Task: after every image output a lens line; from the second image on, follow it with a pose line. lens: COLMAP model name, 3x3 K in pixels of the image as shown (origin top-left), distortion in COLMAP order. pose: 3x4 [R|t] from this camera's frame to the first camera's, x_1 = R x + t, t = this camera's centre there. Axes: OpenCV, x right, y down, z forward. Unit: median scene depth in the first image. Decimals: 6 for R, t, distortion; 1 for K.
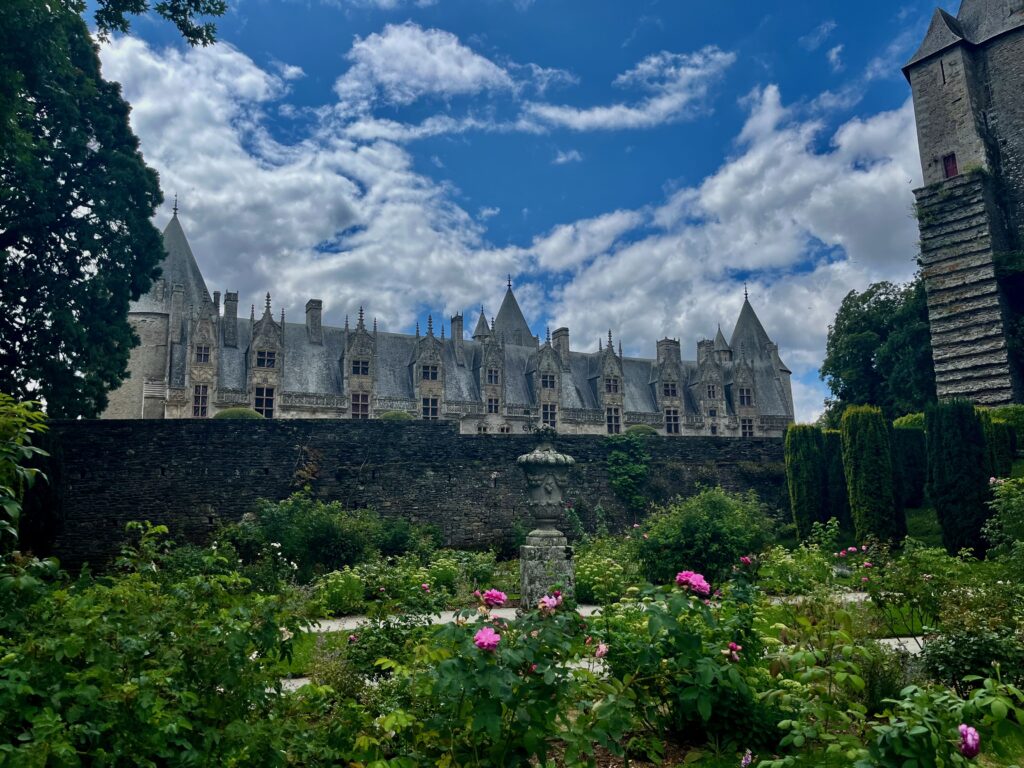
lens RADIAL K [[778.7, 0, 512.1], [0, 778.7, 383.1], [0, 0, 1]] dist [0.005359, -0.000217]
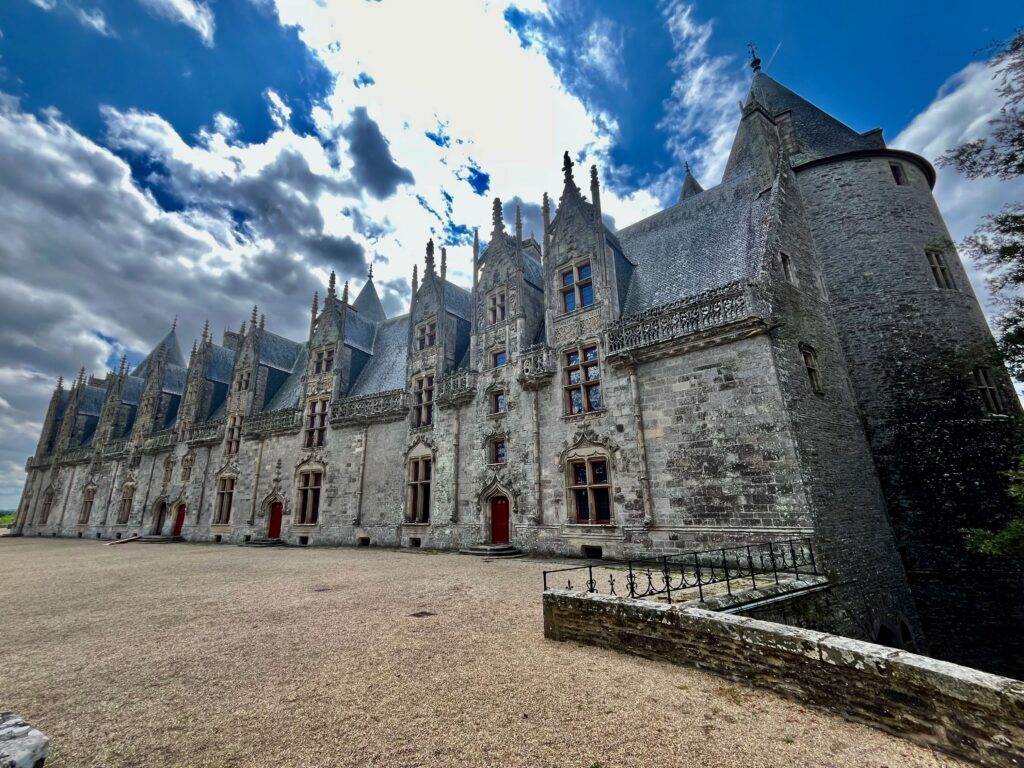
lens RADIAL K [[408.9, 0, 512.9], [0, 408.9, 389.6], [0, 0, 1]] dist [-0.002312, -0.000220]
pose [[0.578918, -0.216240, -0.786189, 0.548788], [0.153030, 0.975874, -0.155727, 0.113735], [0.800897, -0.030157, 0.598043, 1.152962]]
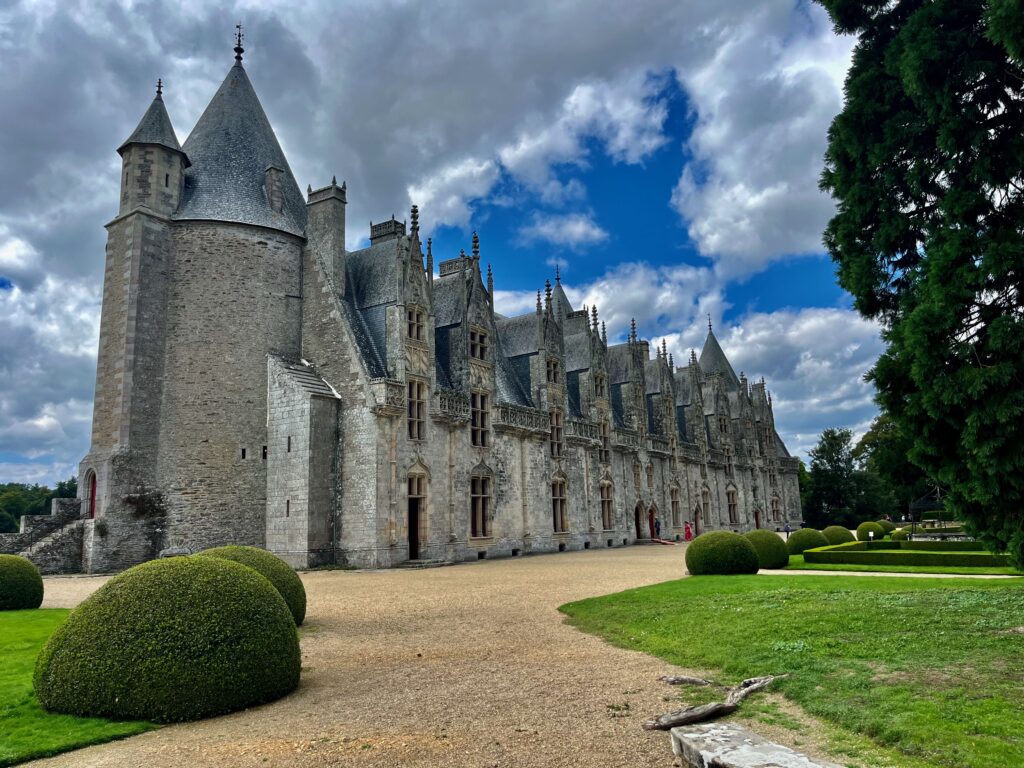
lens RADIAL K [[778.7, 0, 512.7], [0, 778.7, 379.6], [0, 0, 1]] dist [0.005359, -0.000217]
pose [[0.863177, 0.093500, 0.496168, -0.573852], [-0.086111, 0.995568, -0.037802, 0.015162], [-0.497503, -0.010096, 0.867403, 0.465278]]
